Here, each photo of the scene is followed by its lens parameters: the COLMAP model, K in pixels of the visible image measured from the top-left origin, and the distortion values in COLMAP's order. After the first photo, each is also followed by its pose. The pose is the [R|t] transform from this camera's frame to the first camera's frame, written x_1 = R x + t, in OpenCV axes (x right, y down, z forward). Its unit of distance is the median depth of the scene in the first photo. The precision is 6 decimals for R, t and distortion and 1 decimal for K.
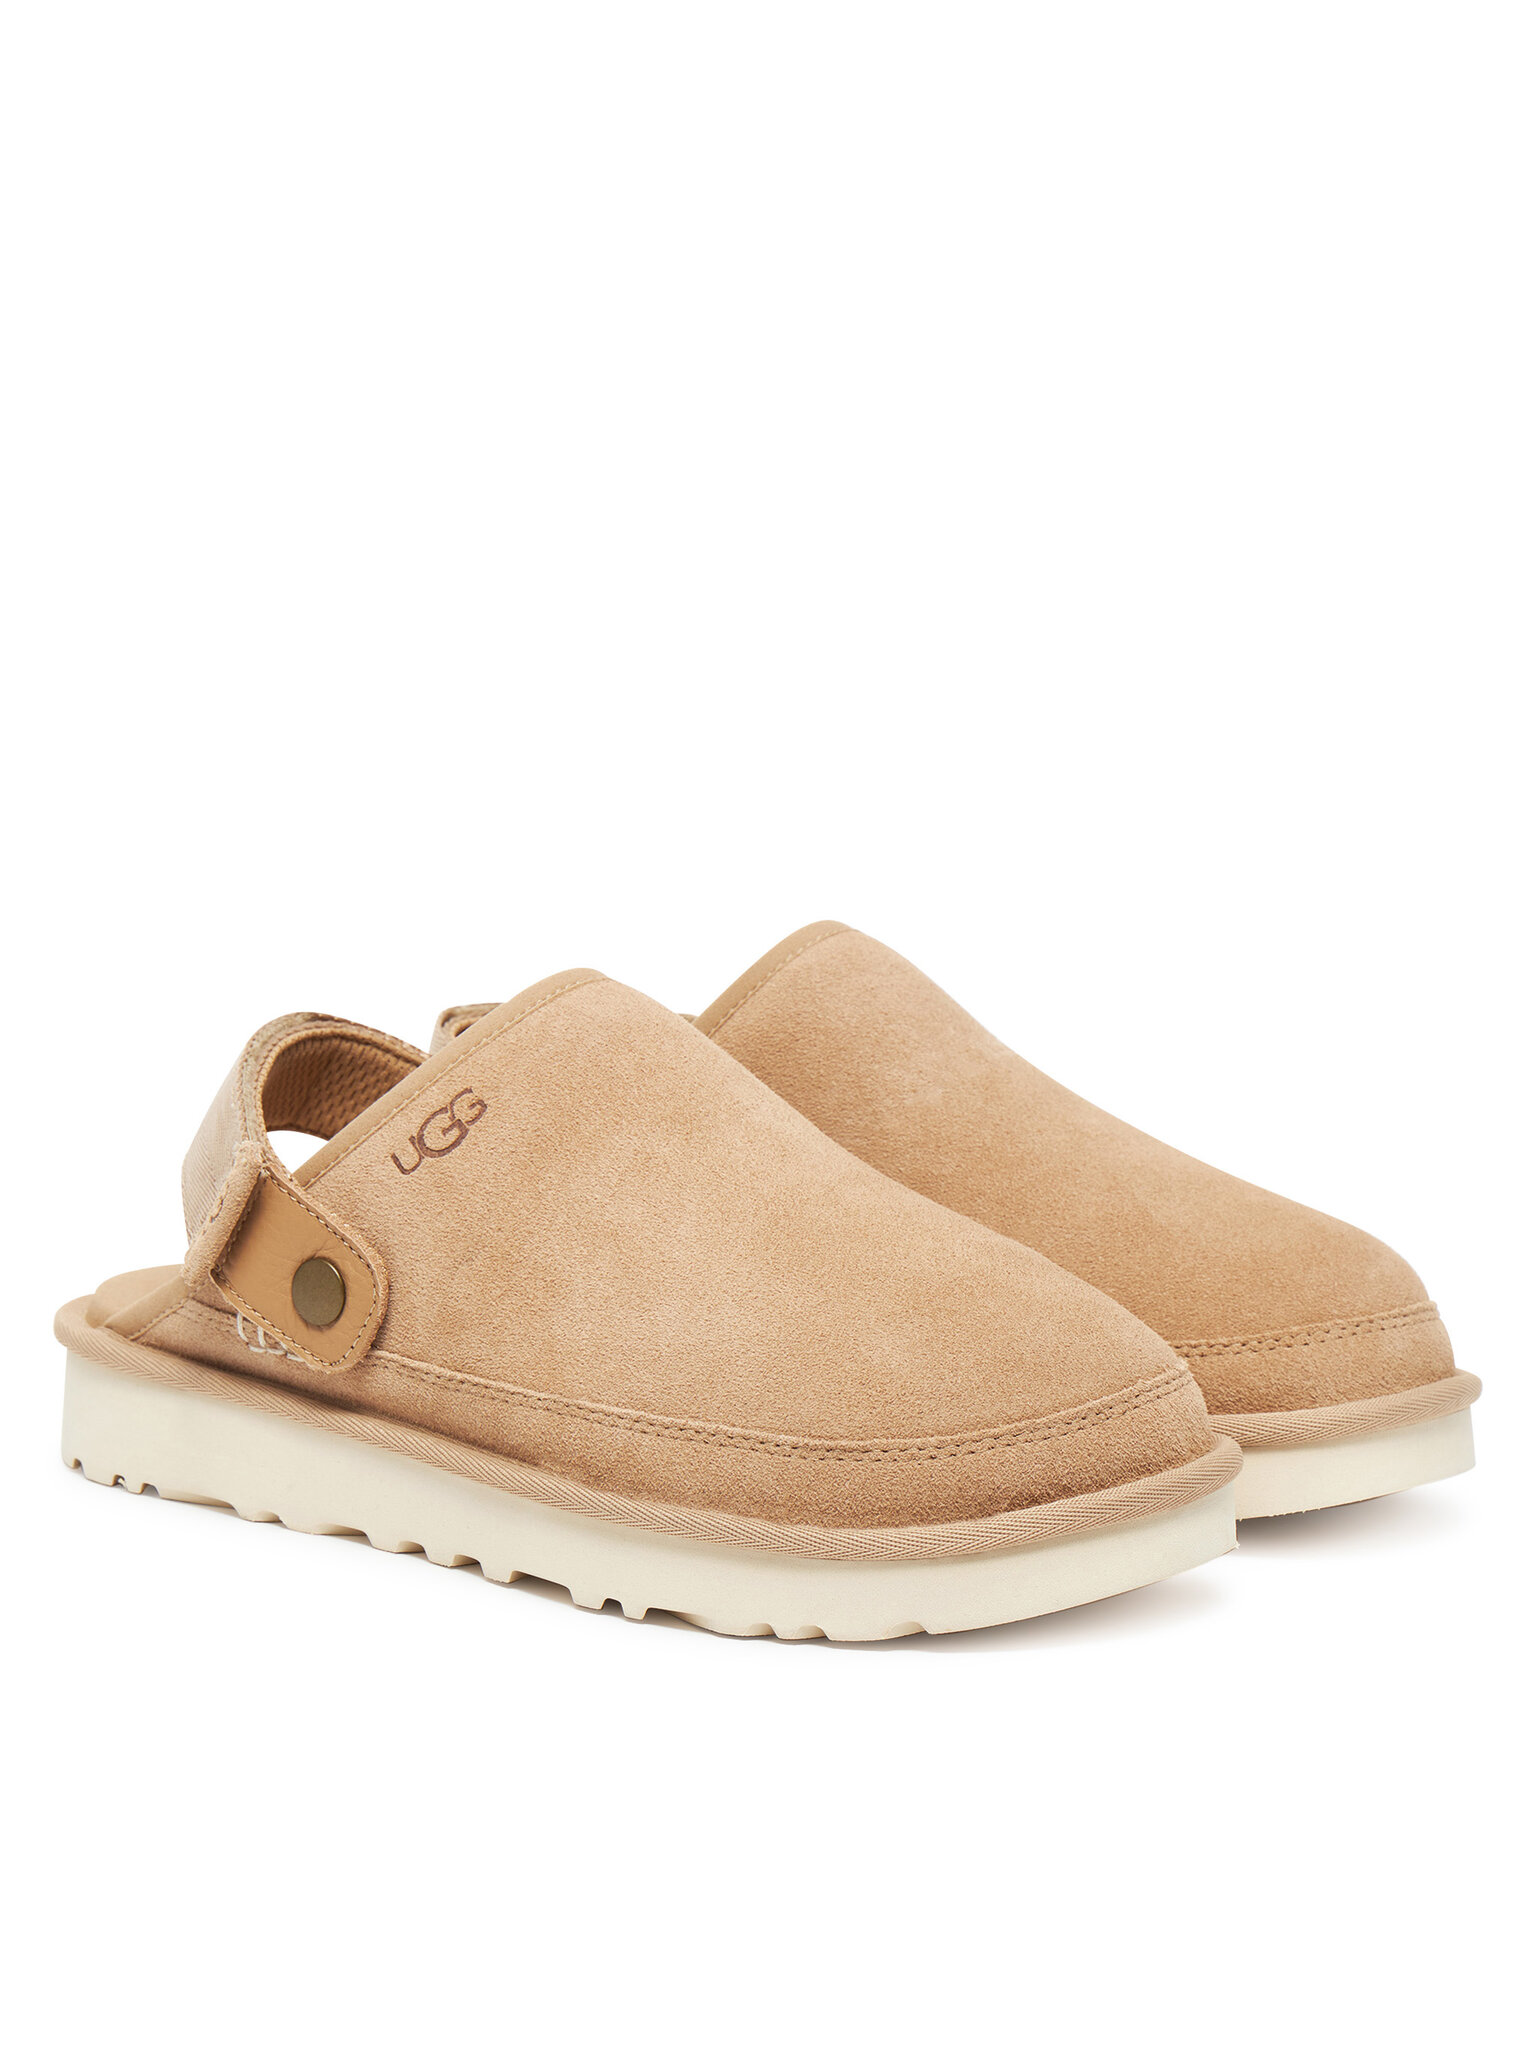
lens RADIAL K [[5624.3, 0, 768.0], [0, 5624.3, 1024.0], [0, 0, 1]] dist [-0.058414, -0.057849]
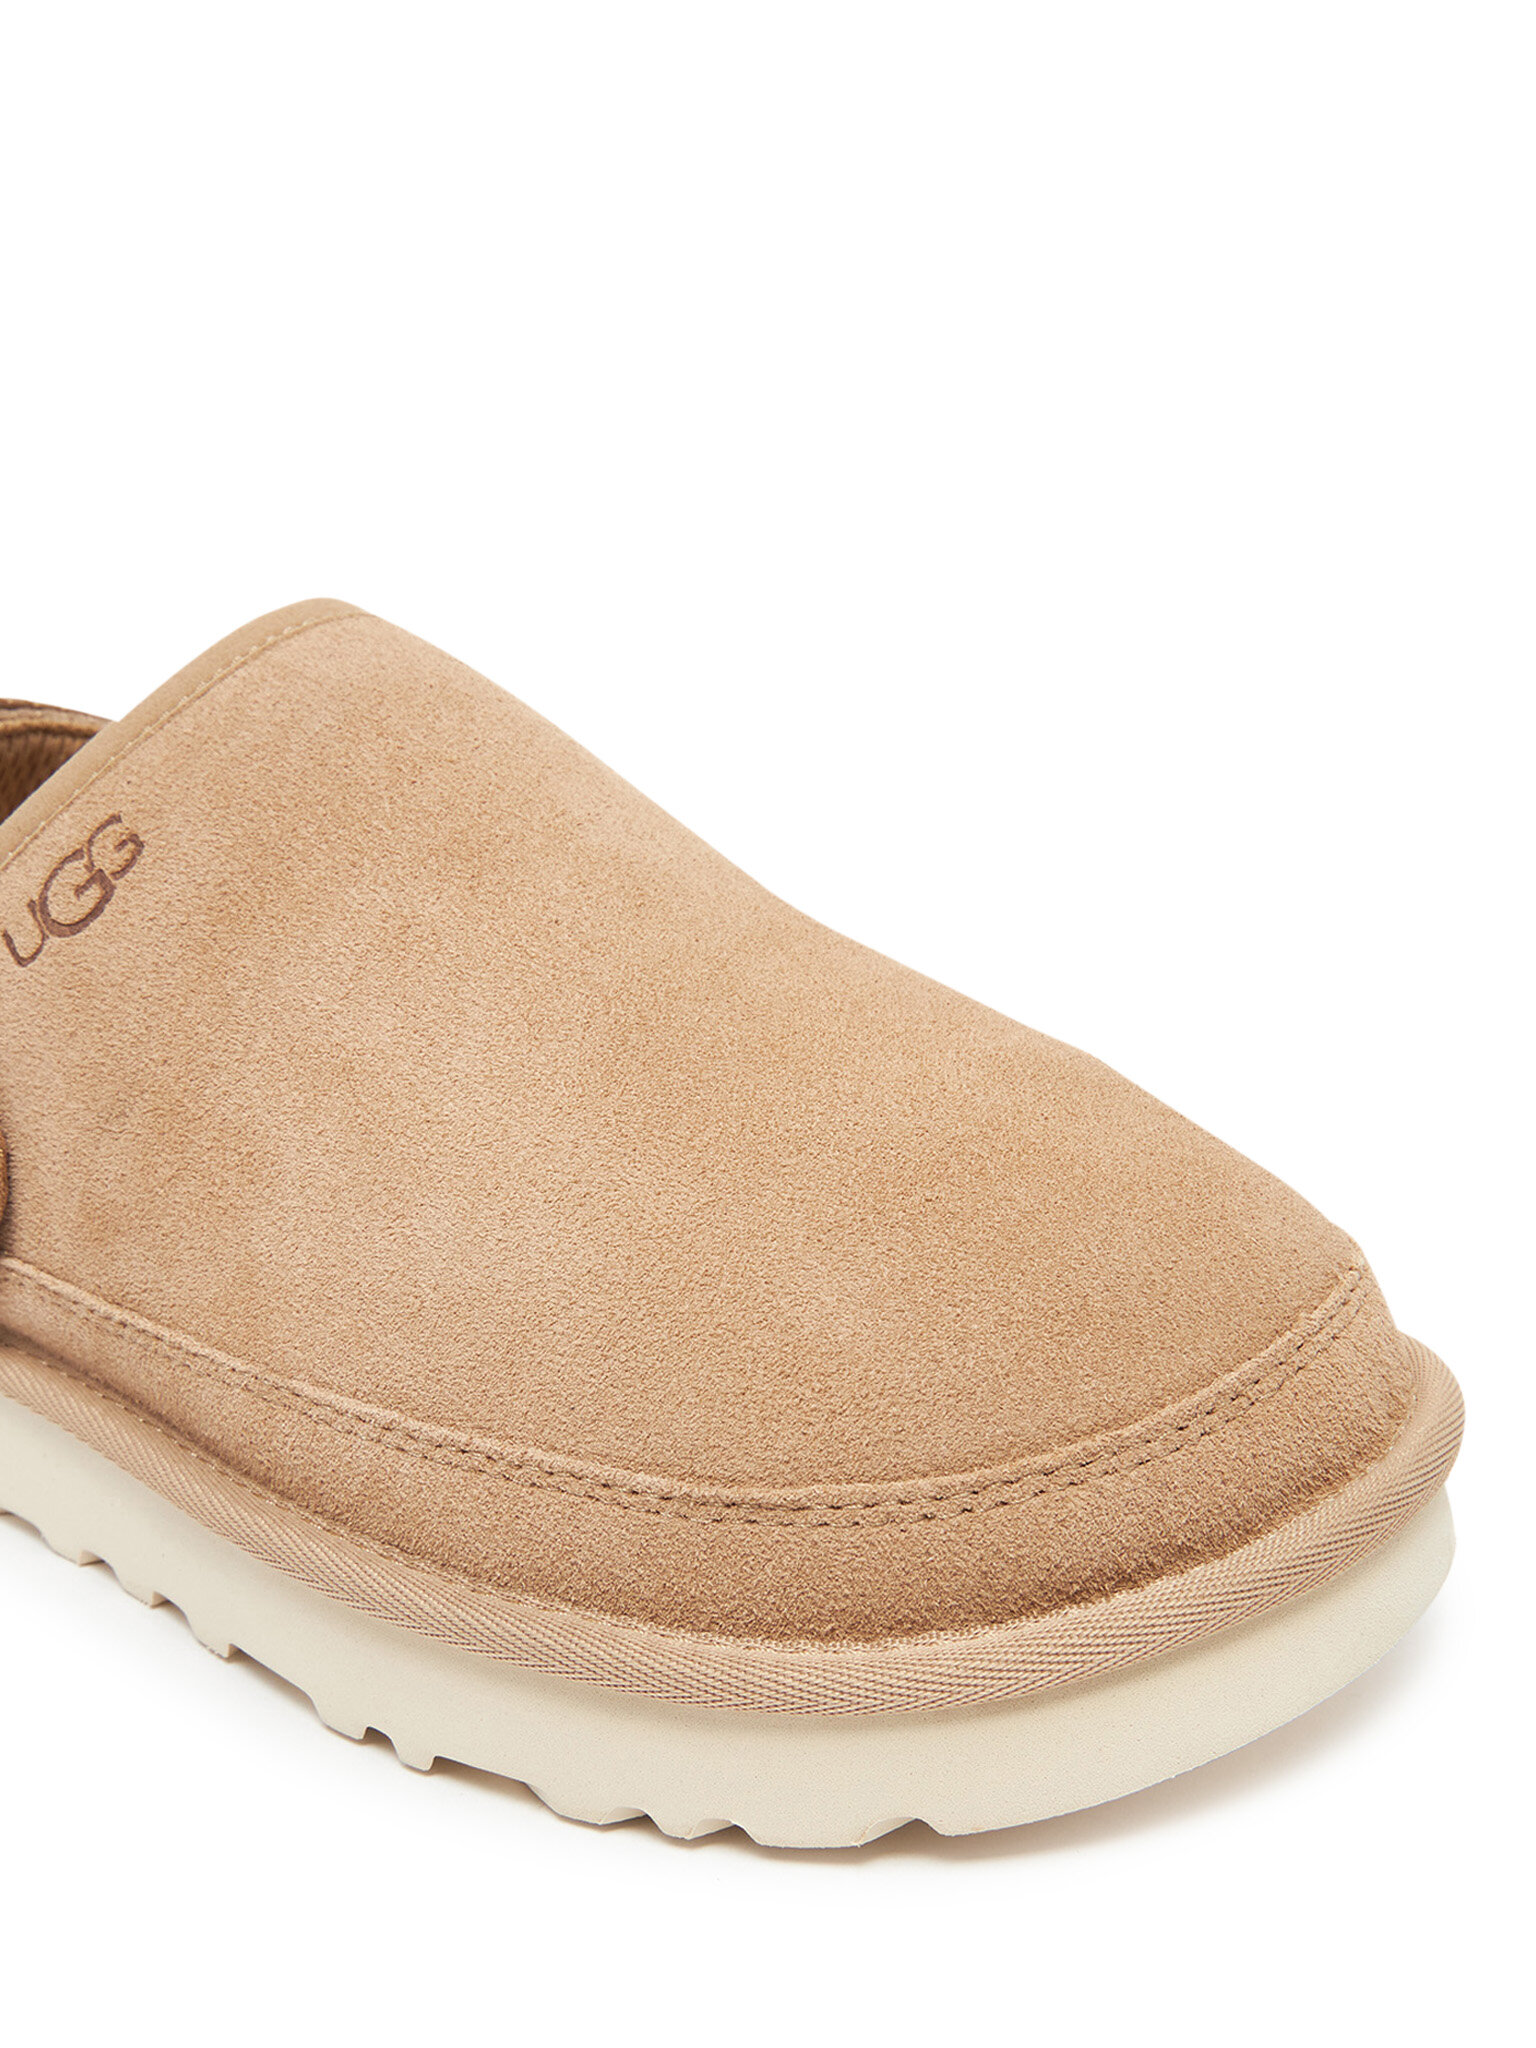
lens RADIAL K [[2493.8, 0, 887.0], [0, 2493.8, 1113.7], [0, 0, 1]] dist [-0.007853, 0.016374]
pose [[0.997942, -0.062766, 0.013105, 0.023831], [0.059049, 0.979286, 0.193678, -0.004046], [-0.024990, -0.192506, 0.980978, 0.749378]]
